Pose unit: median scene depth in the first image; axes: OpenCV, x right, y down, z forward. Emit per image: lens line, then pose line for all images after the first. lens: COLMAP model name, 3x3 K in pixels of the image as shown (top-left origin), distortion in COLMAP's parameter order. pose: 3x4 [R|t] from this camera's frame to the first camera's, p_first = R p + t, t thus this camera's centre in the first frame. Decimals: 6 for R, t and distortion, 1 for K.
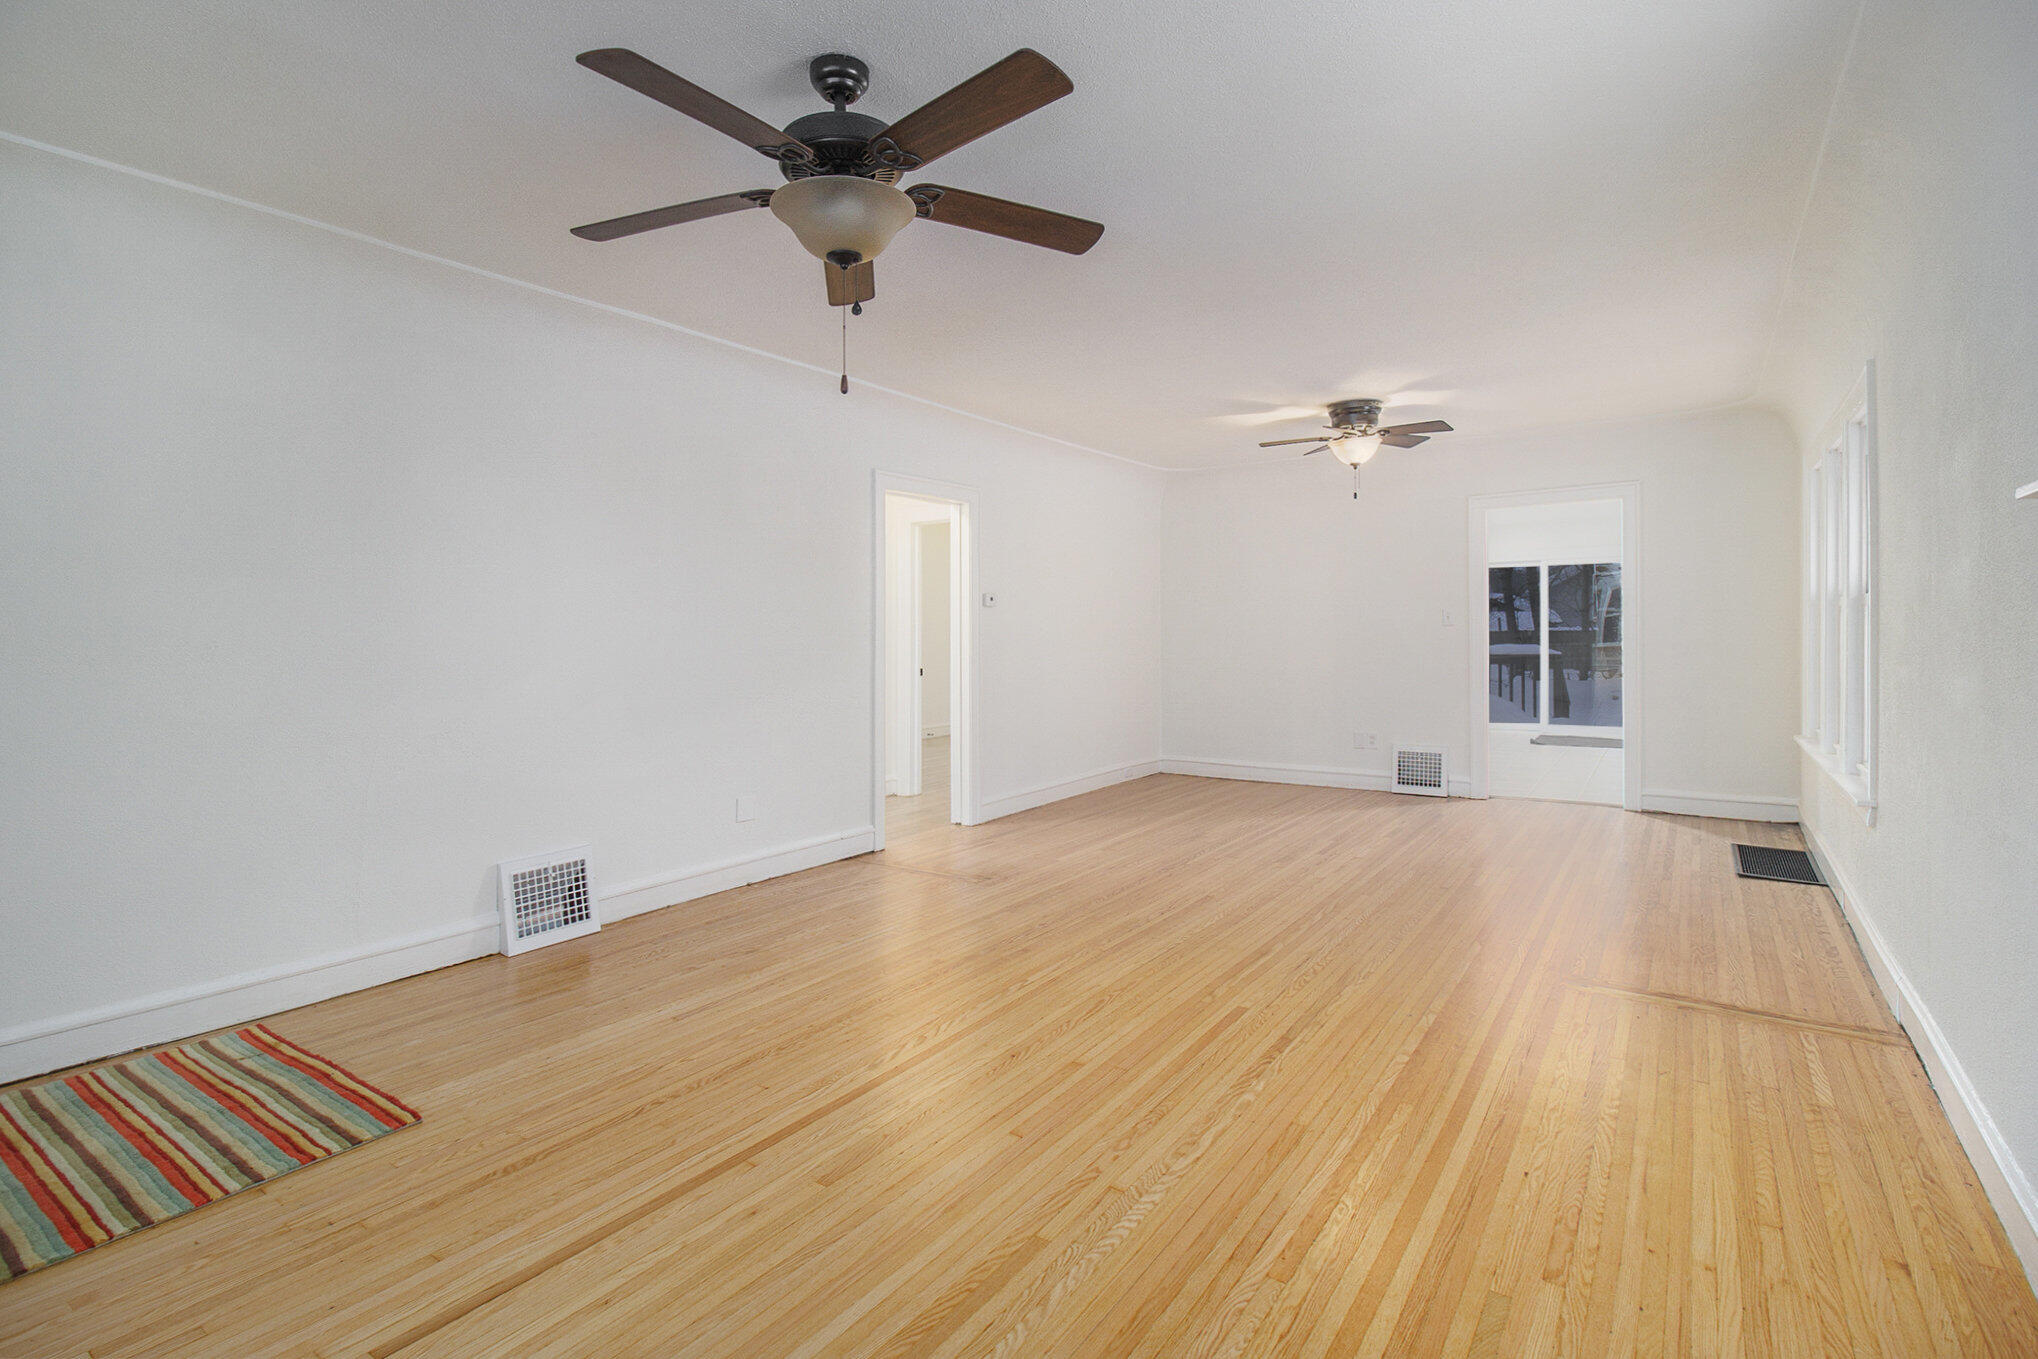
lens RADIAL K [[961.8, 0, 1002.8], [0, 961.8, 635.8], [0, 0, 1]] dist [0.010388, -0.019708]
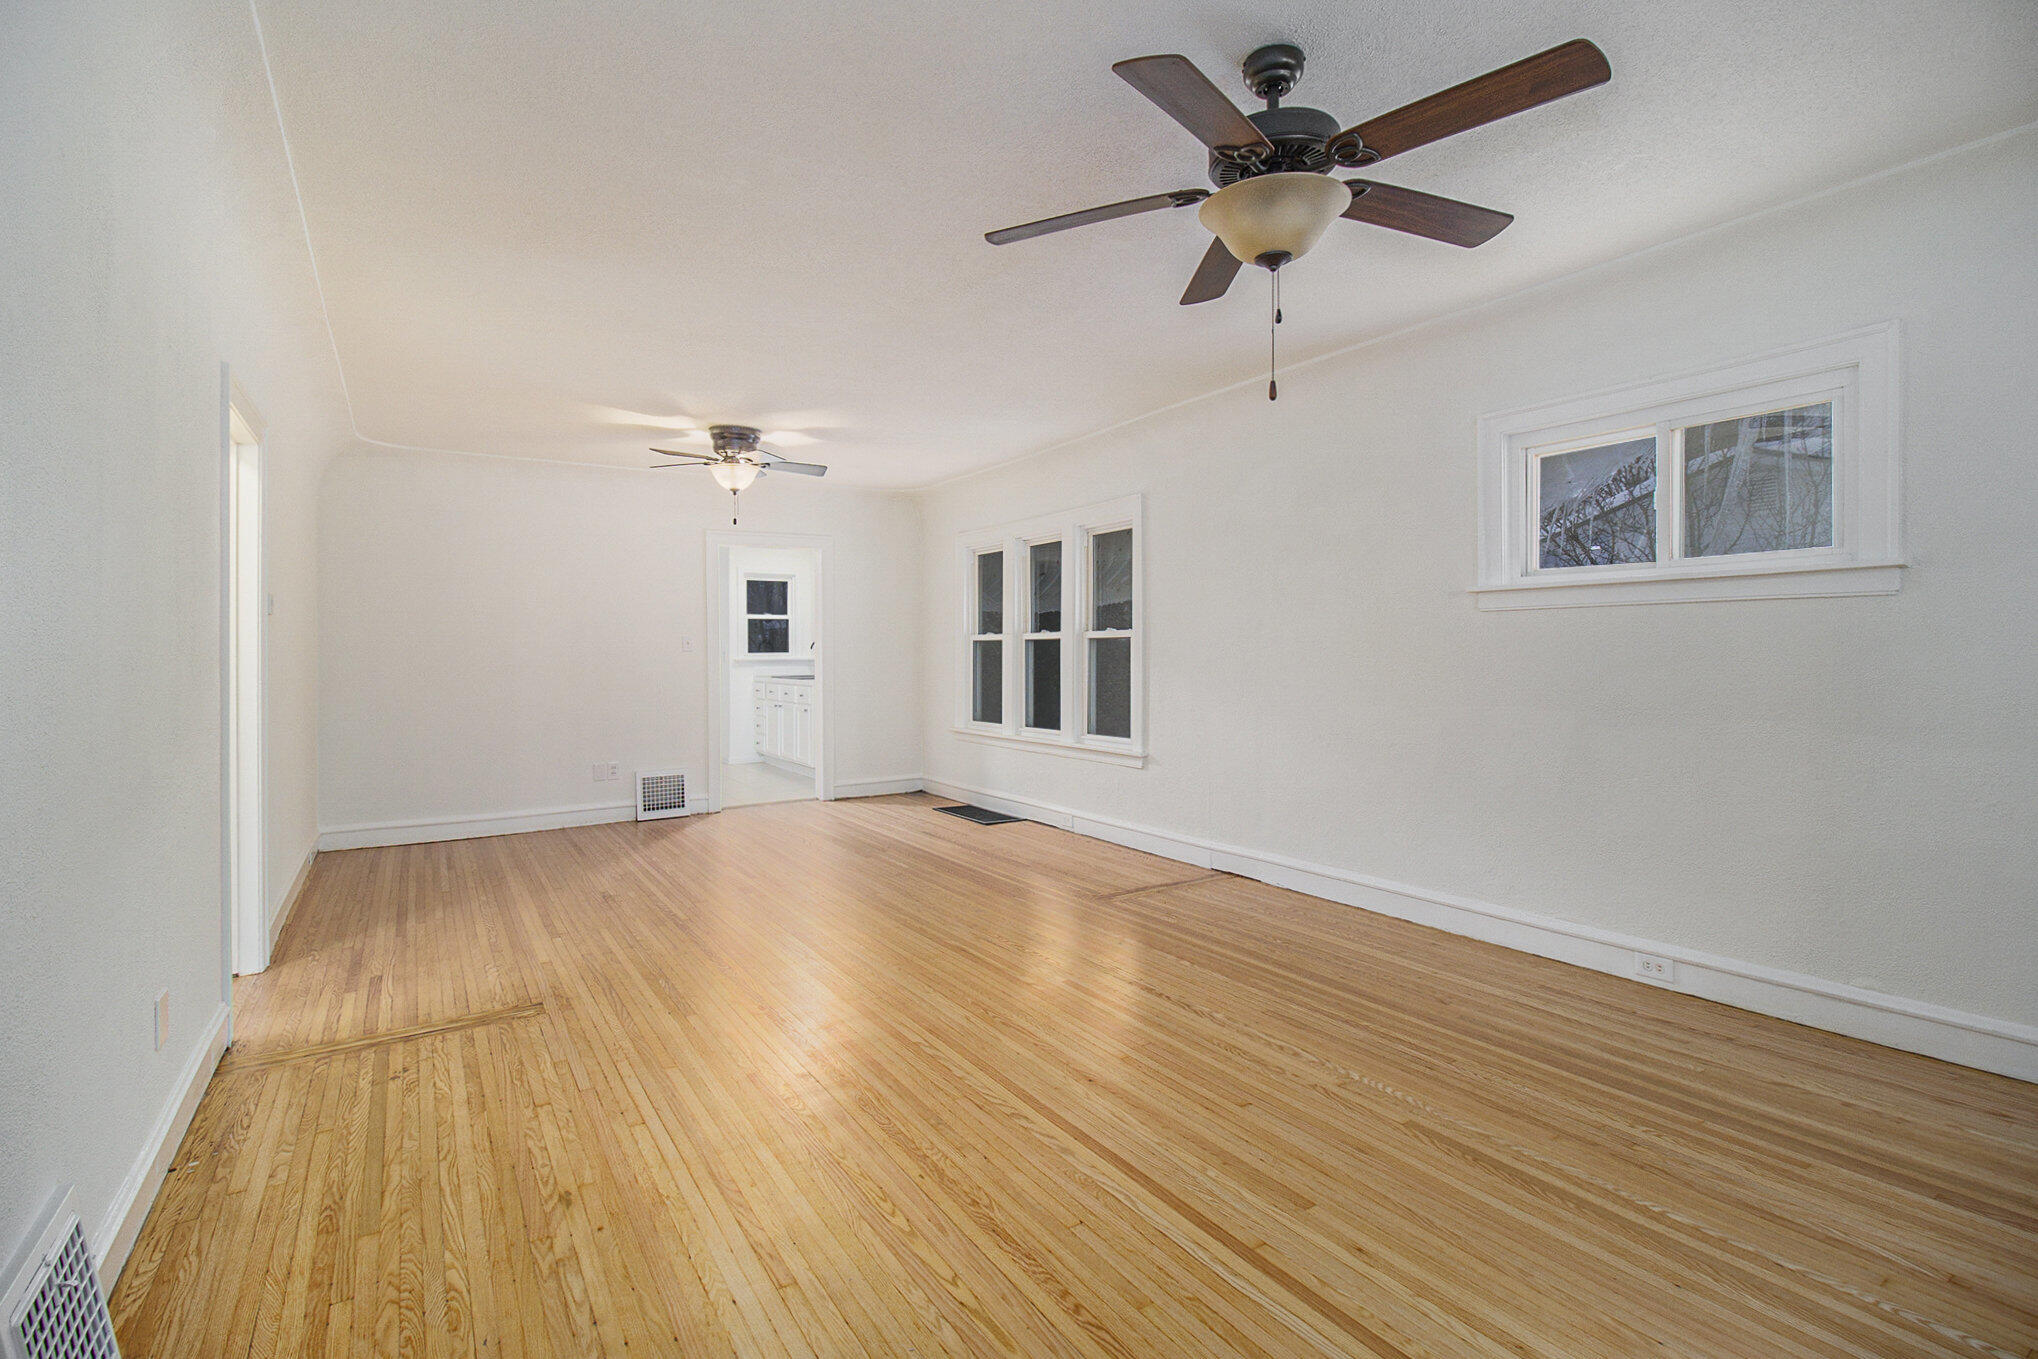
lens RADIAL K [[967.3, 0, 1004.0], [0, 967.3, 673.4], [0, 0, 1]] dist [-0.019957, -0.000237]
pose [[0.384010, -0.021979, 0.923067, -0.766272], [0.015629, 0.999728, 0.017302, 0.000610], [-0.923197, 0.007782, 0.384249, 0.578525]]
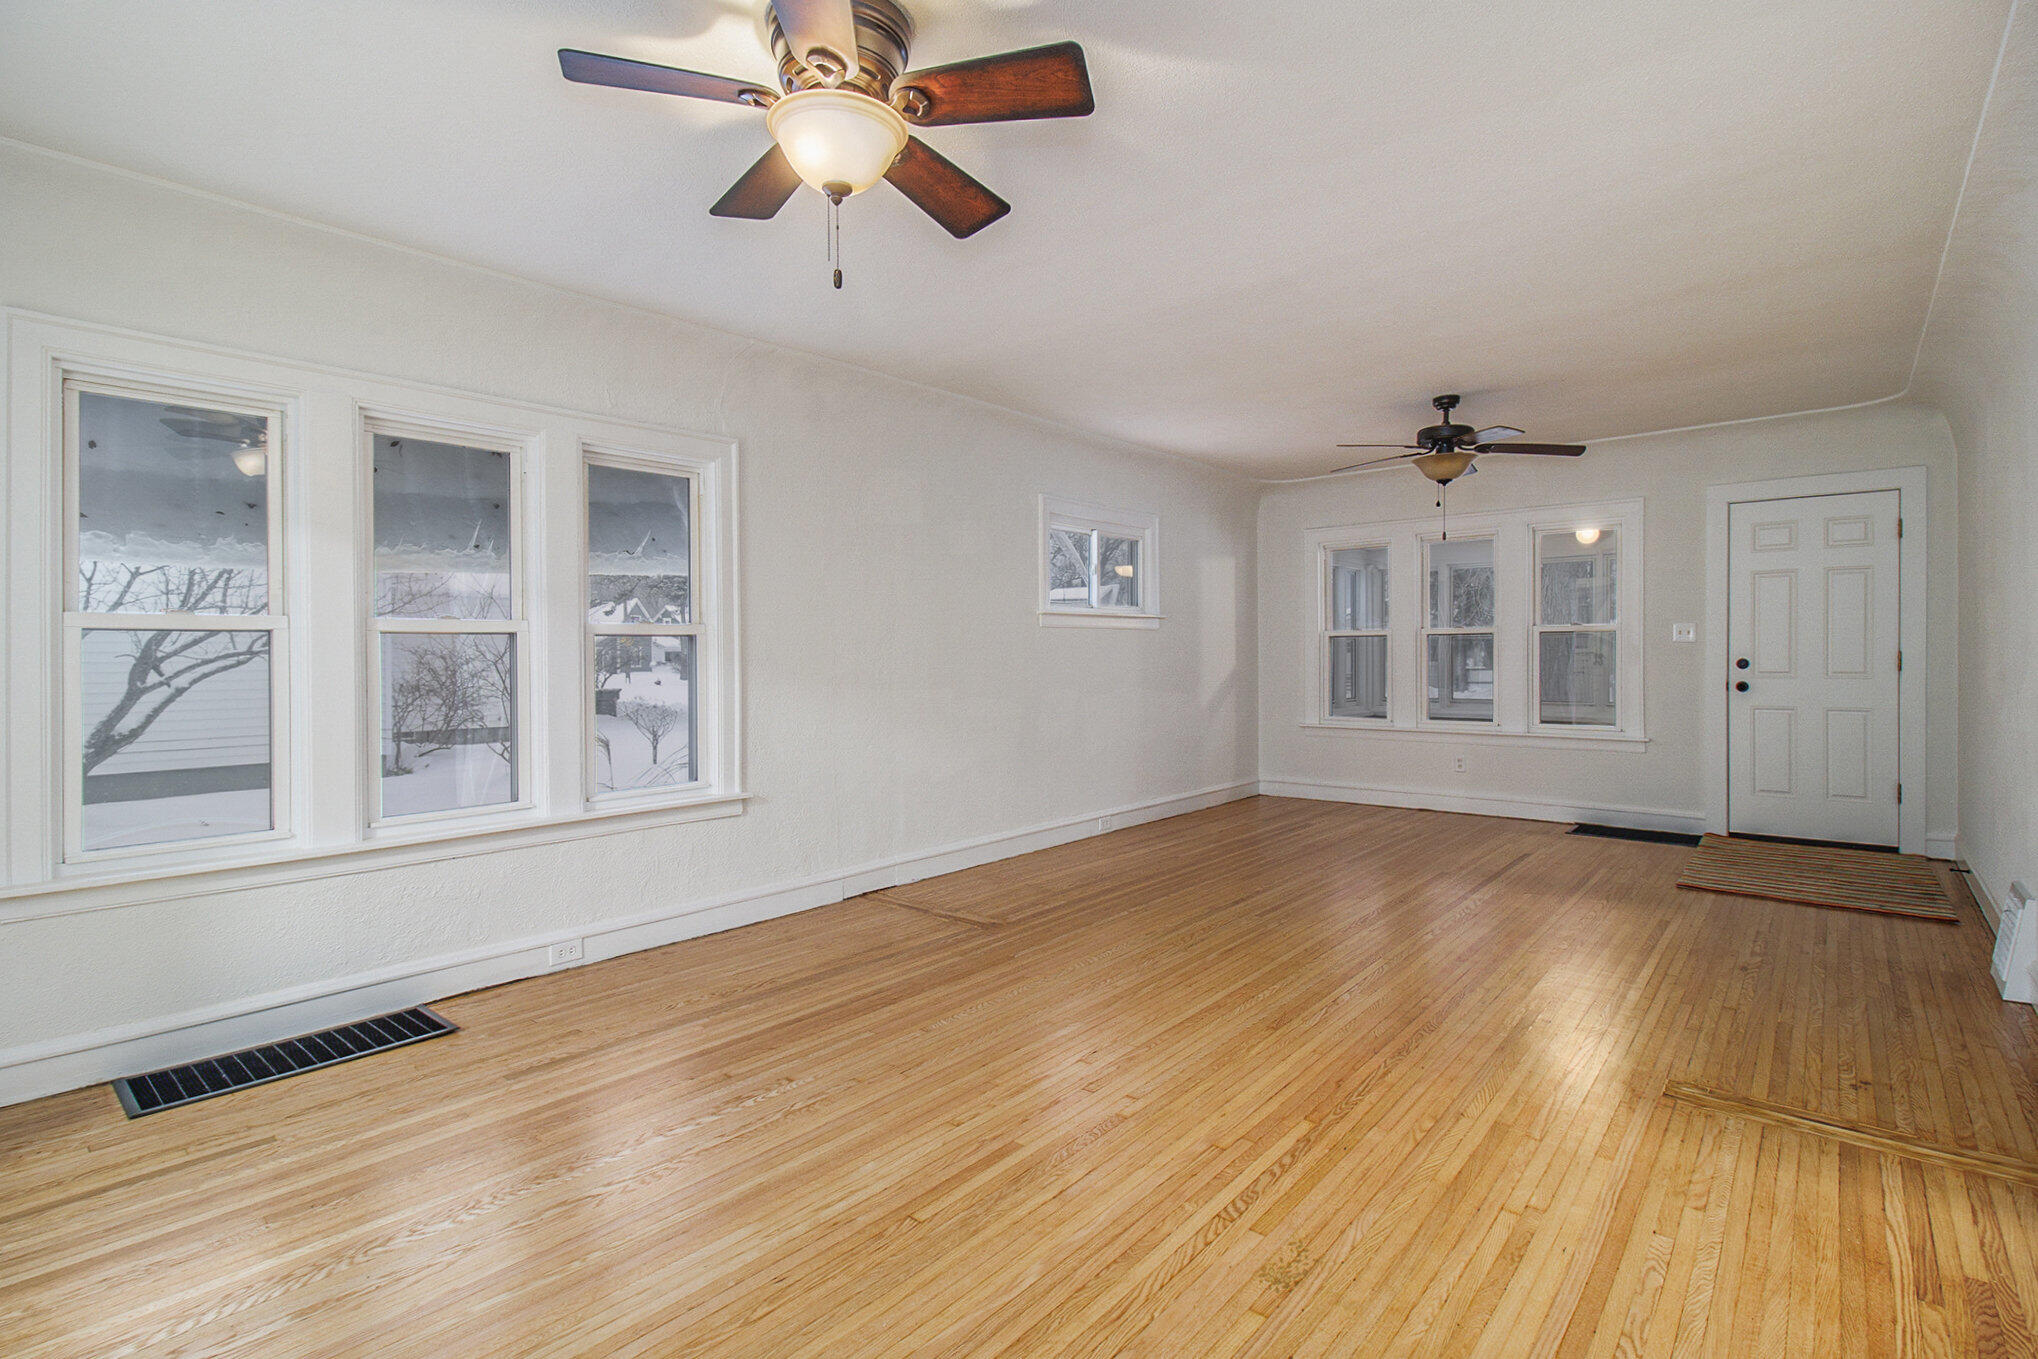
lens RADIAL K [[967.3, 0, 1004.0], [0, 967.3, 673.4], [0, 0, 1]] dist [-0.019957, -0.000237]
pose [[-0.994061, 0.012221, 0.108136, 0.436905], [0.015847, 0.999338, 0.032735, -0.021568], [-0.107664, 0.034254, -0.993597, 2.264924]]
